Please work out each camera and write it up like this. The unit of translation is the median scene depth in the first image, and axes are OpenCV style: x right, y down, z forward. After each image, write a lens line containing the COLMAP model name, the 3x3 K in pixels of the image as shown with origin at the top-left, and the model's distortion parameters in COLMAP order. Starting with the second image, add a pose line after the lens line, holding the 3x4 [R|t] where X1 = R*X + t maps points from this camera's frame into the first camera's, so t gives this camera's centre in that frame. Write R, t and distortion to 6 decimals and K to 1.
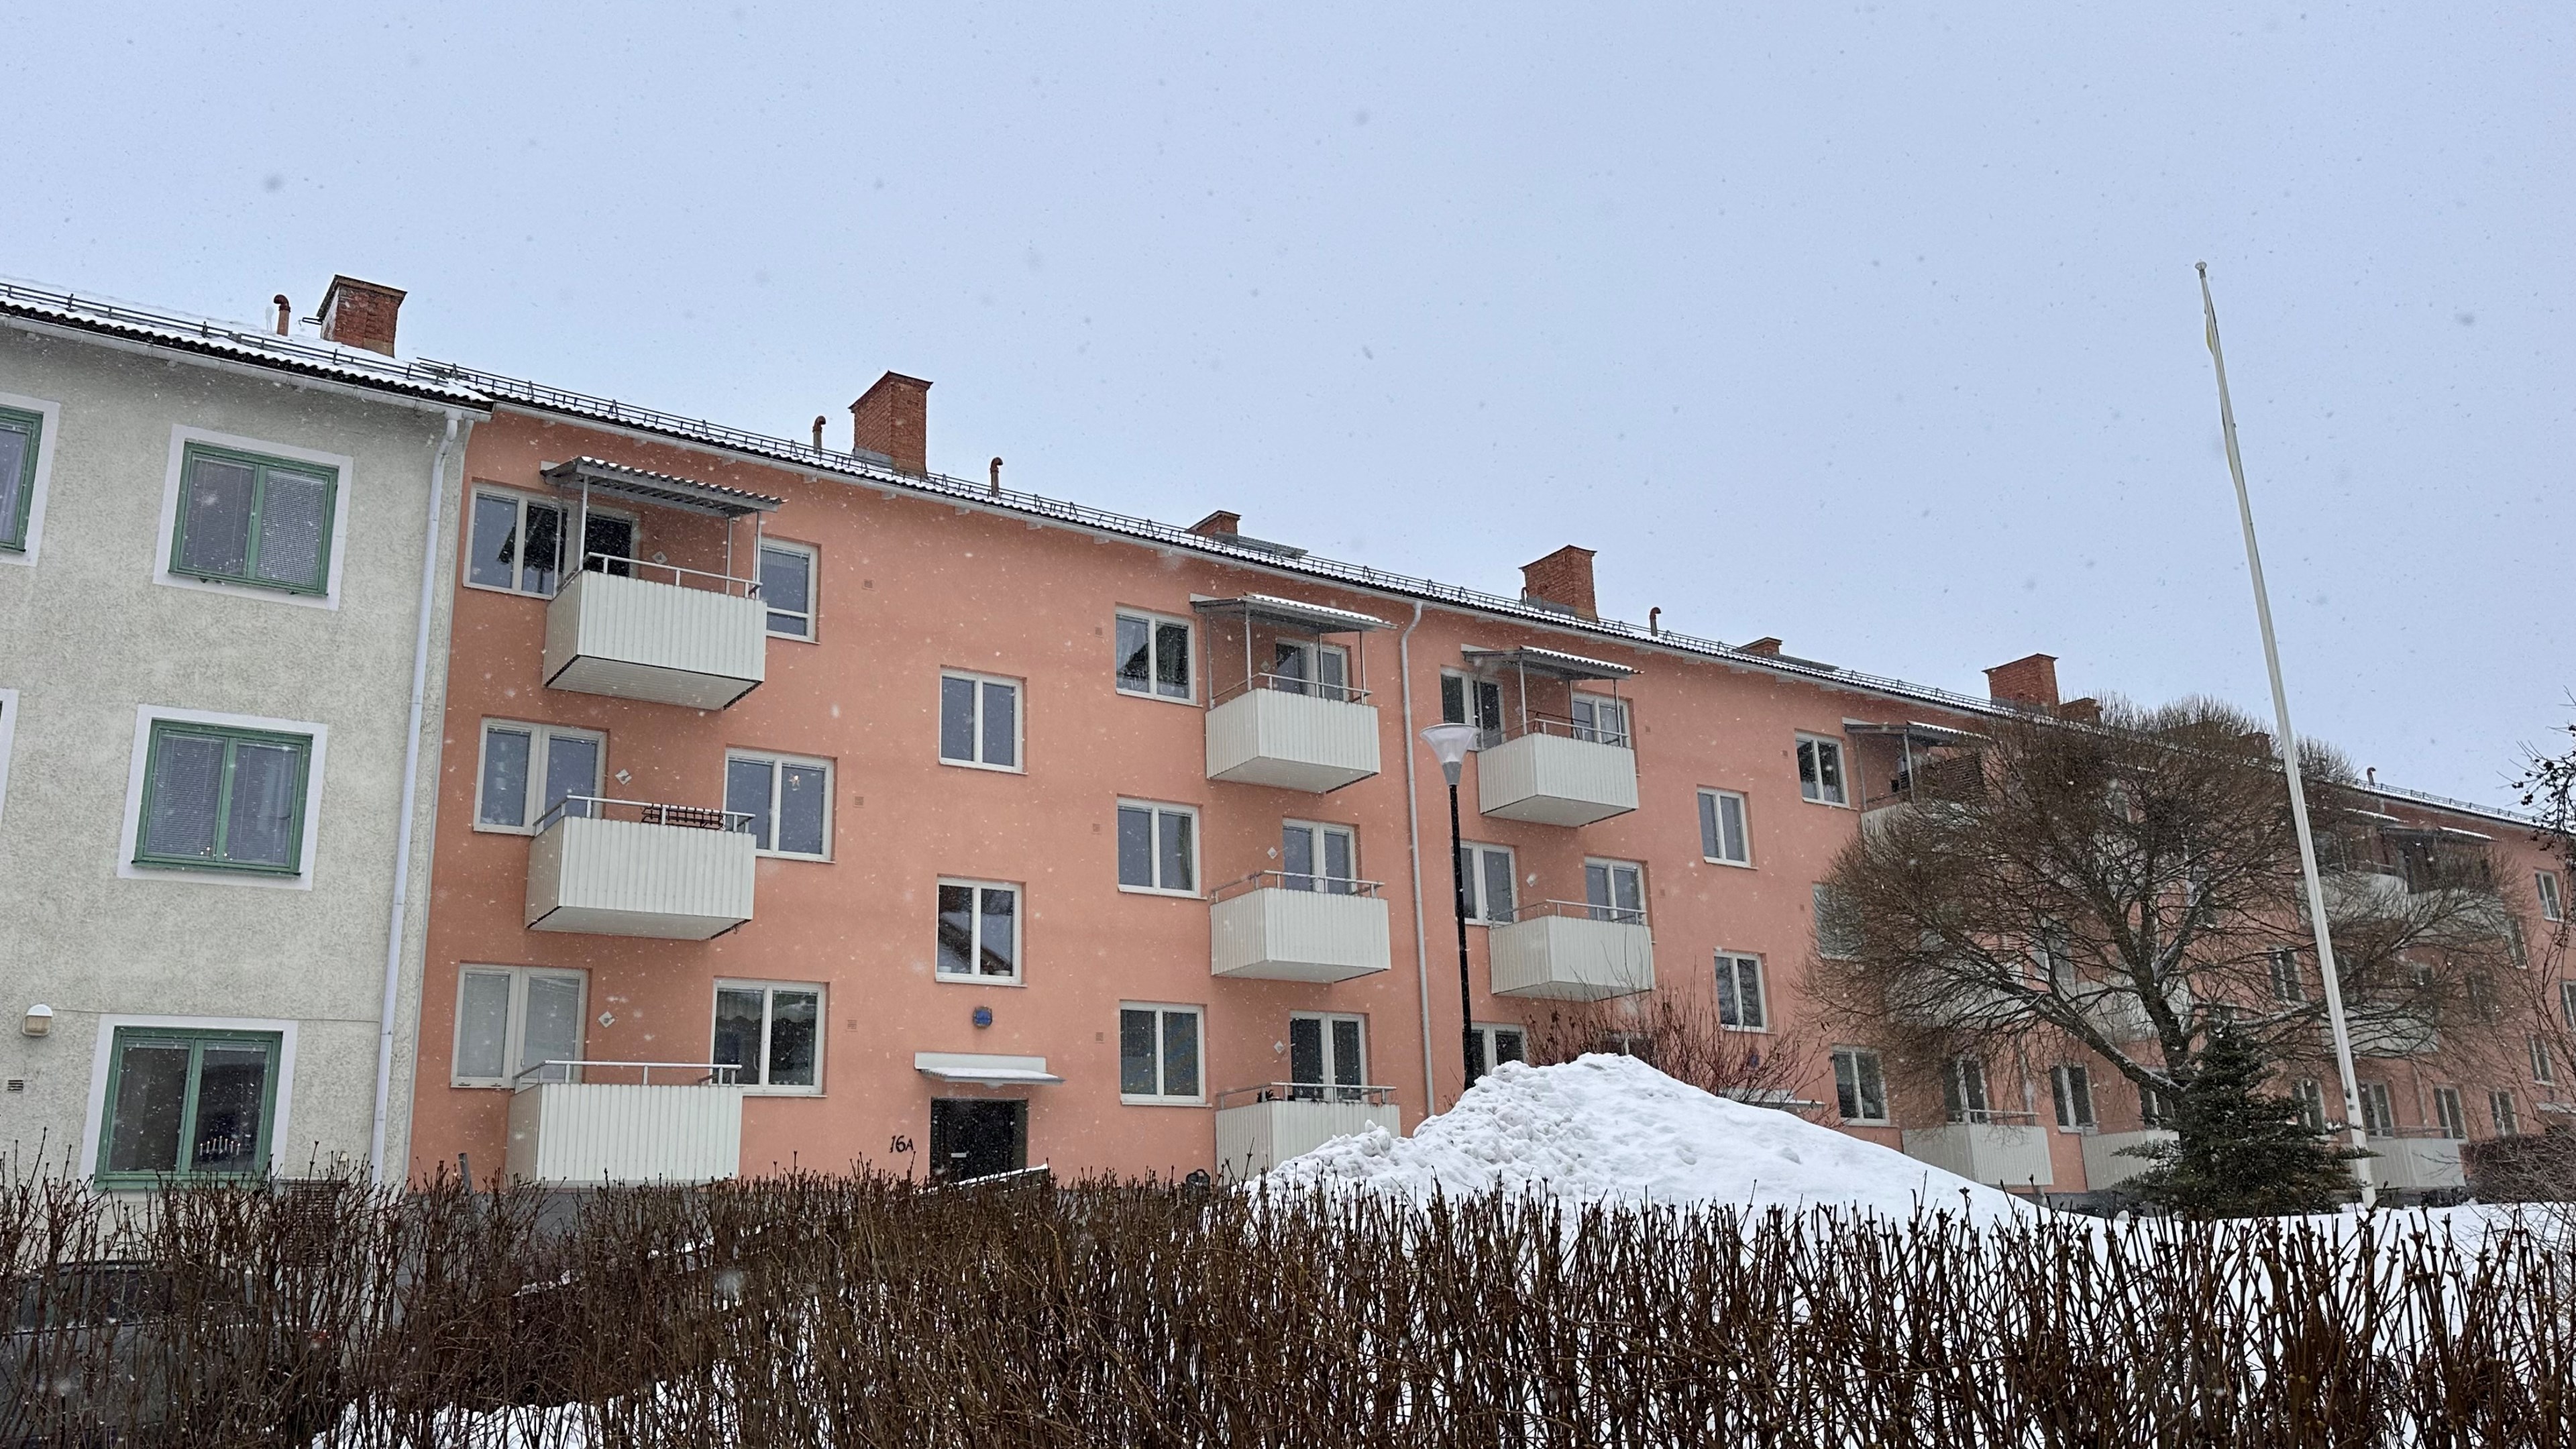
lens RADIAL K [[1993.3, 0, 1293.0], [0, 1993.3, 726.3], [0, 0, 1]] dist [0.008318, 0.000692]
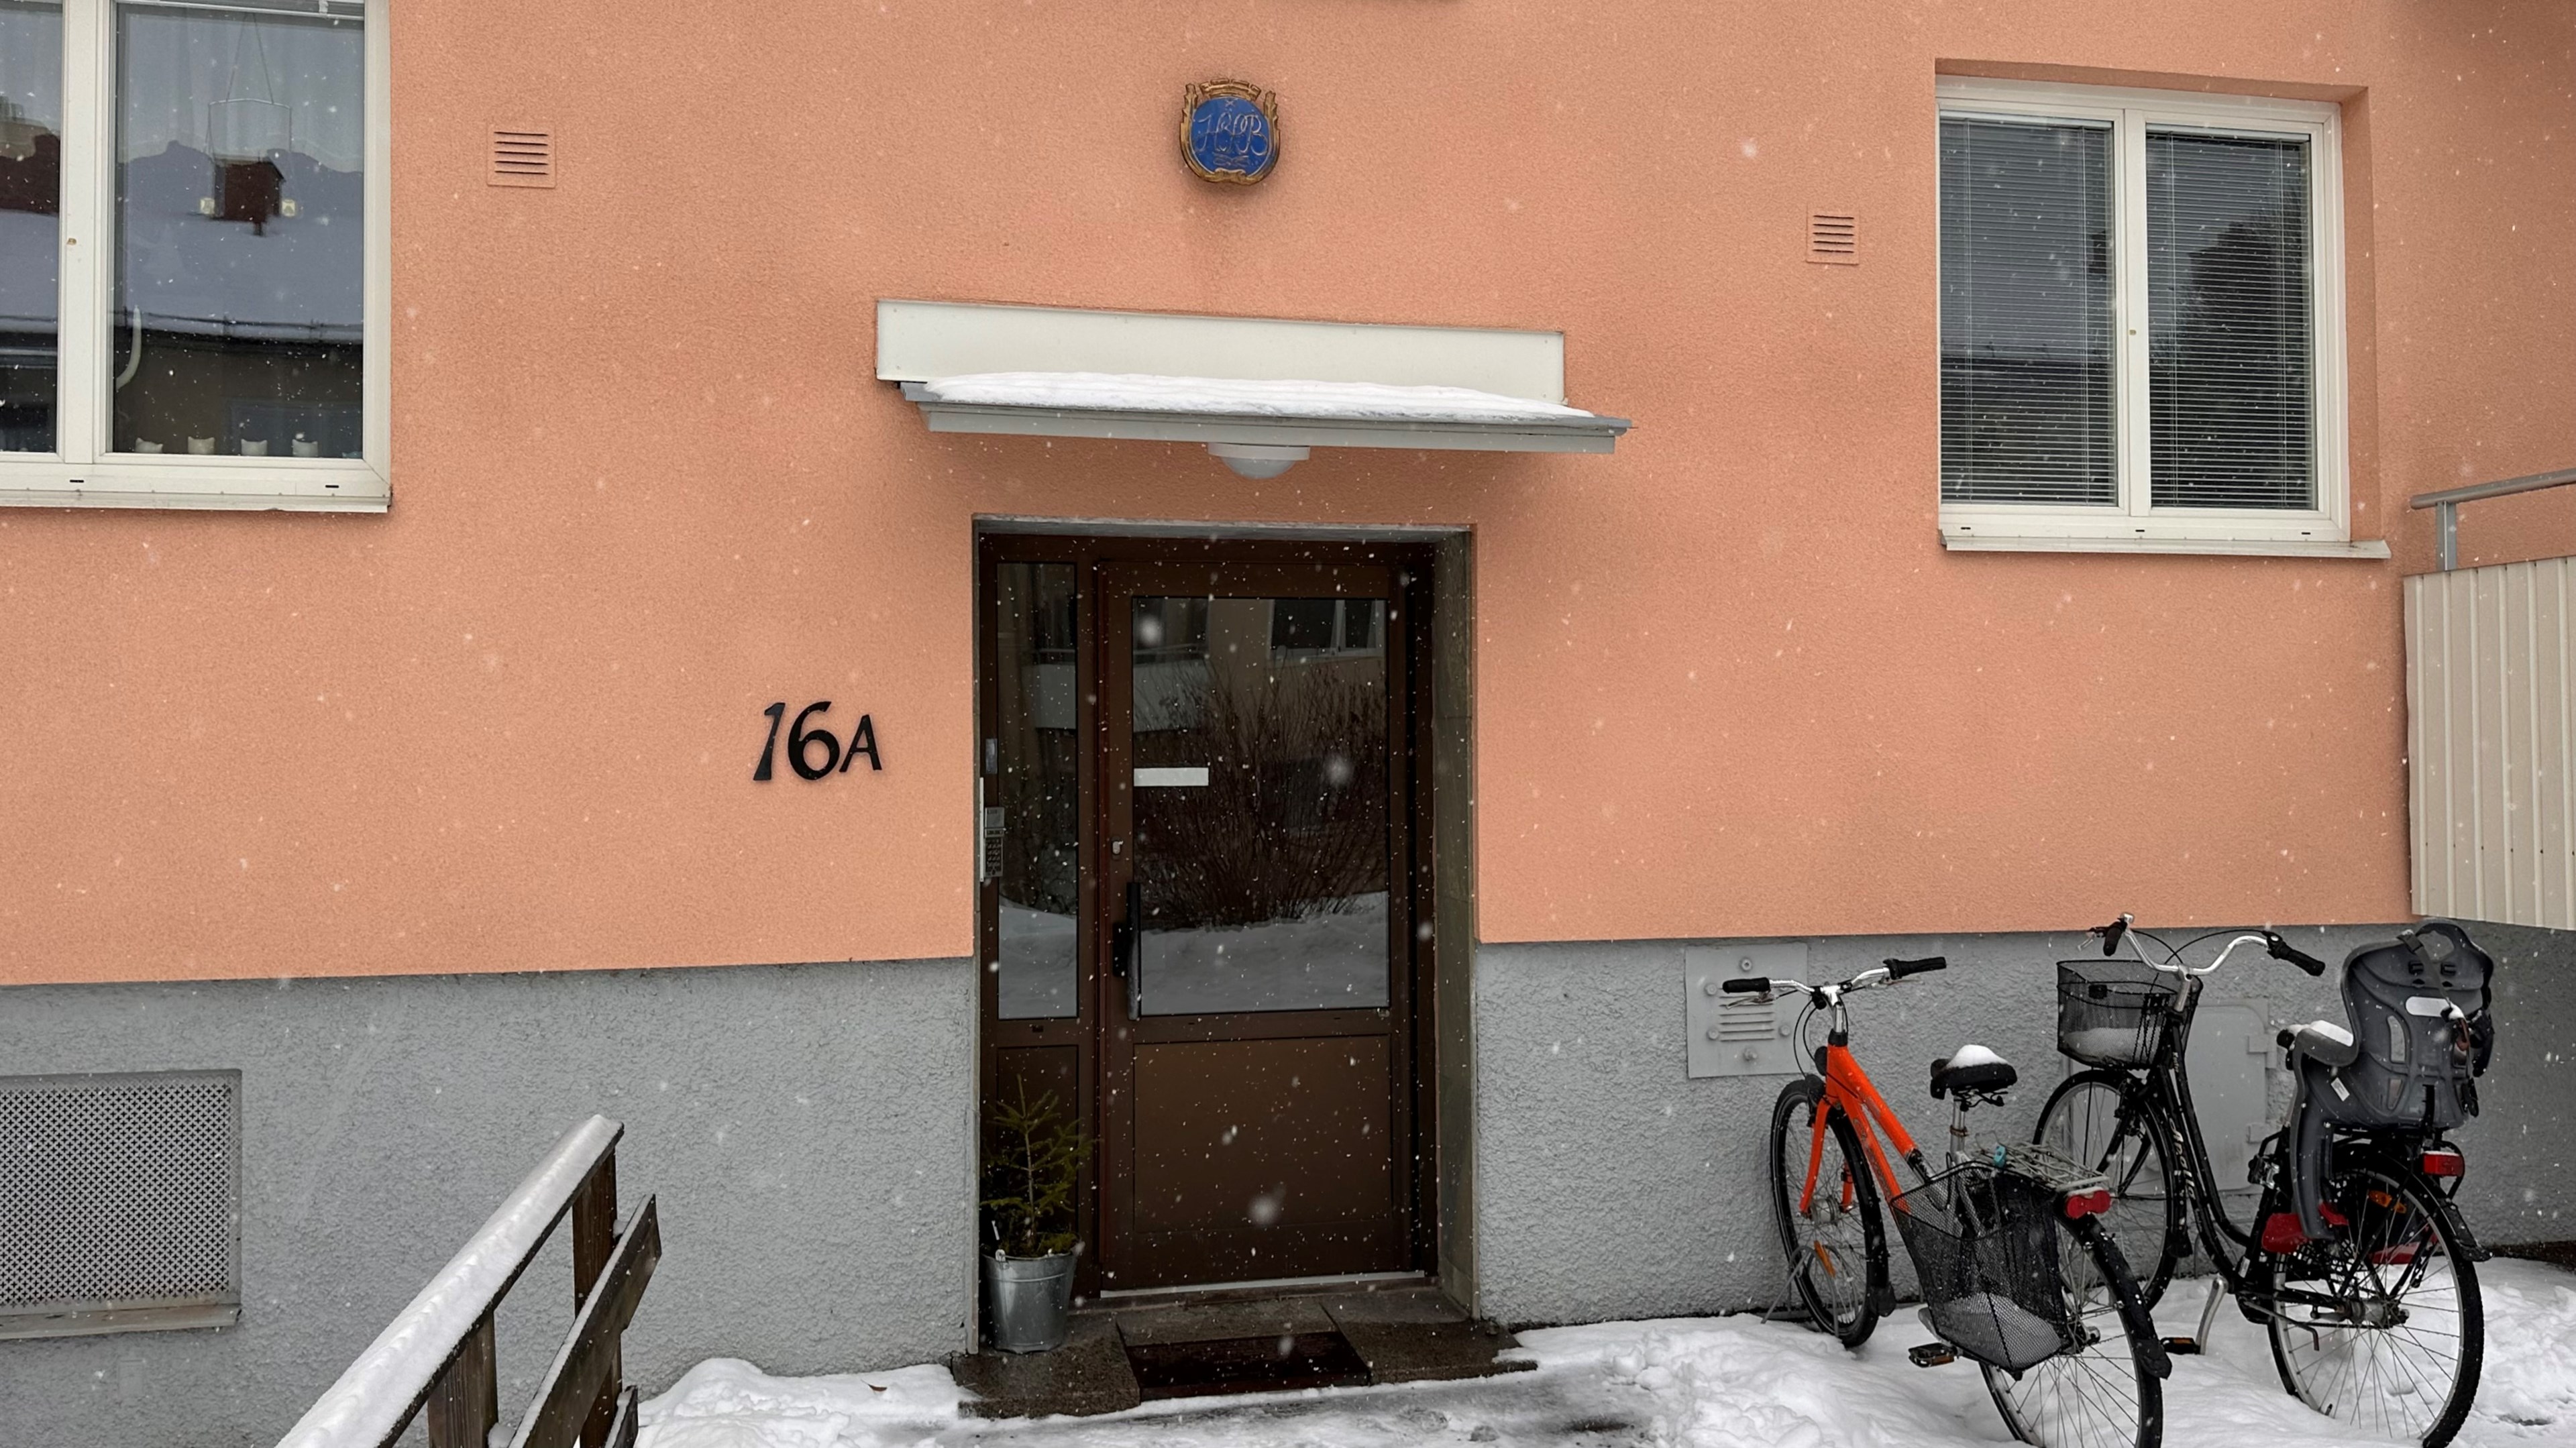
lens RADIAL K [[1993.0, 0, 1295.8], [0, 1993.0, 720.4], [0, 0, 1]] dist [0.008318, 0.000692]
pose [[0.917882, 0.034350, -0.395363, -0.064022], [0.076455, 0.962279, 0.261103, 0.145714], [0.389418, -0.269889, 0.880632, 0.776700]]
